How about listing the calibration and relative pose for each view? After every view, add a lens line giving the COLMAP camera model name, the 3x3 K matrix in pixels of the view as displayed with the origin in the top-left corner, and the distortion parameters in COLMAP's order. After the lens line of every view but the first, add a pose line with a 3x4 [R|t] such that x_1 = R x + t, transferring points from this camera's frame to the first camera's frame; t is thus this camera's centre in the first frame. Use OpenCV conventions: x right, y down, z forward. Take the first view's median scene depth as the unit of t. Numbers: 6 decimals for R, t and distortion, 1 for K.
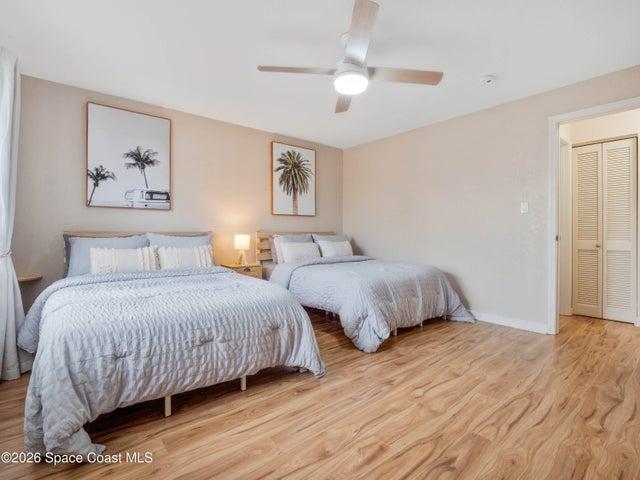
lens RADIAL K [[314.8, 0, 327.0], [0, 314.8, 239.4], [0, 0, 1]] dist [-0.011121, -0.001530]
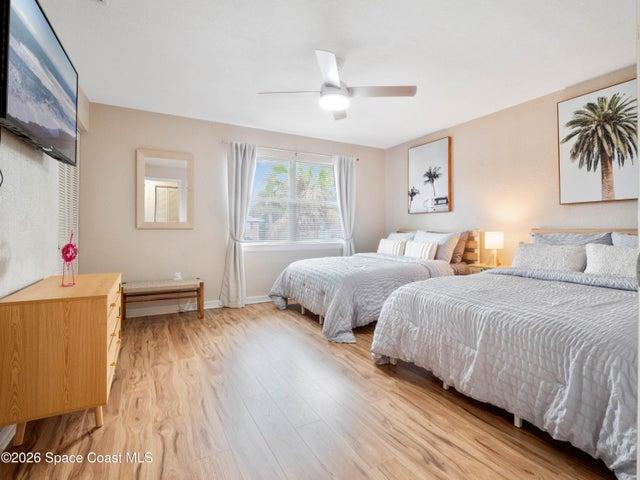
lens RADIAL K [[314.8, 0, 323.7], [0, 314.8, 239.4], [0, 0, 1]] dist [-0.011121, -0.001530]
pose [[-0.198452, 0.031906, -0.979591, 0.820963], [-0.014780, 0.999259, 0.035541, -0.021779], [0.979999, 0.021532, -0.197833, 0.799871]]
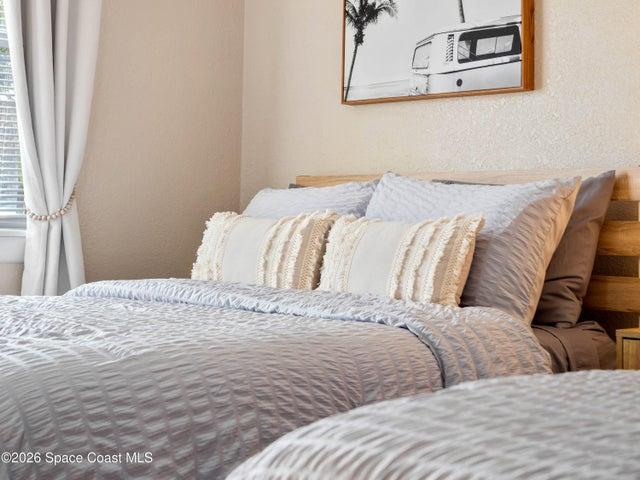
lens RADIAL K [[1198.1, 0, 320.2], [0, 1198.1, 238.8], [0, 0, 1]] dist [-0.059387, 0.000000]
pose [[0.039581, 0.005861, -0.999199, 0.511211], [-0.038093, 0.999265, 0.004352, 0.034898], [0.998490, 0.037890, 0.039775, 0.827783]]
